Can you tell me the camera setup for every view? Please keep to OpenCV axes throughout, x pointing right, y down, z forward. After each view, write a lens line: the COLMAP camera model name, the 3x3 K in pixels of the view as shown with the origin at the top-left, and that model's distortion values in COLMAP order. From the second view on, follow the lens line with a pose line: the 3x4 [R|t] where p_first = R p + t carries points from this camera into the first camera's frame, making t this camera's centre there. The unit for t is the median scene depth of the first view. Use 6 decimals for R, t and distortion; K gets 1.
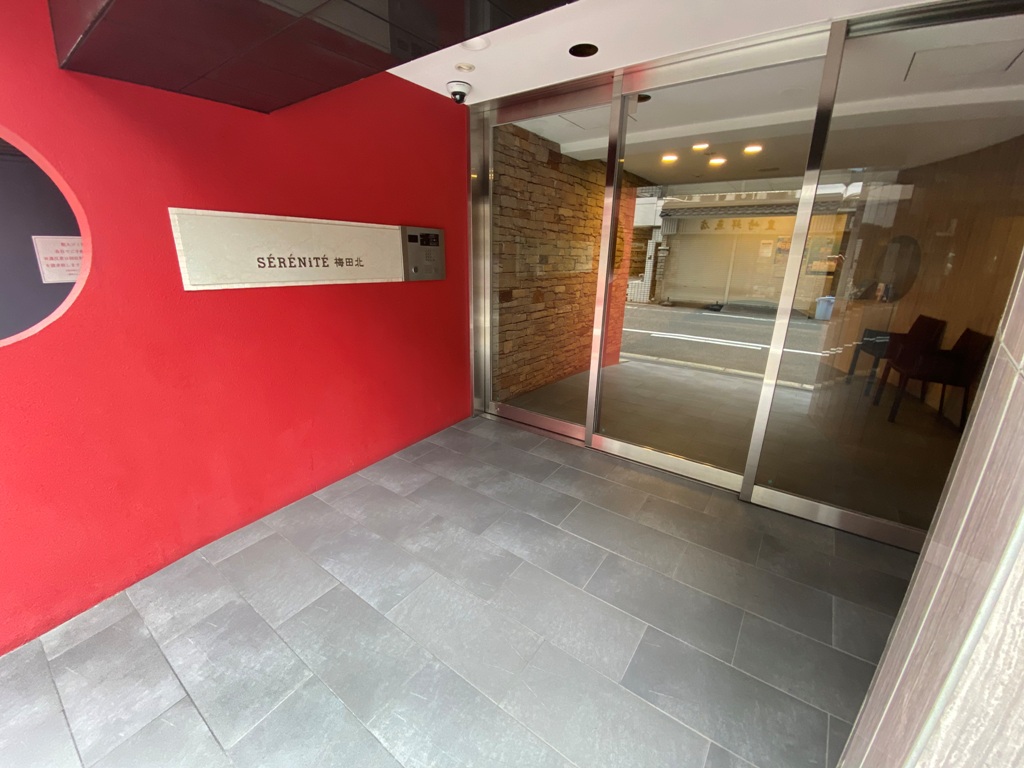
lens RADIAL K [[418.1, 0, 512.0], [0, 418.1, 384.0], [0, 0, 1]] dist [0.015506, -0.016712]
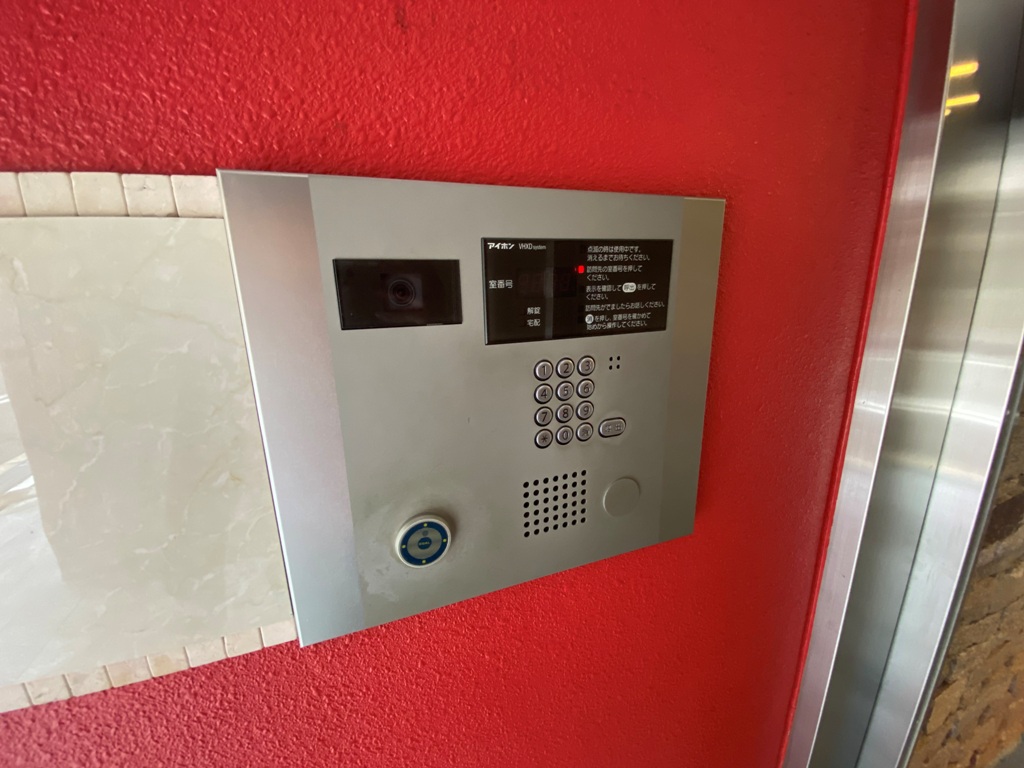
lens RADIAL K [[418.1, 0, 512.0], [0, 418.1, 384.0], [0, 0, 1]] dist [0.015506, -0.016712]
pose [[0.838783, 0.100026, -0.535200, -0.153059], [-0.126350, 0.991905, -0.012639, -0.326847], [0.529603, 0.078224, 0.844631, 0.928433]]
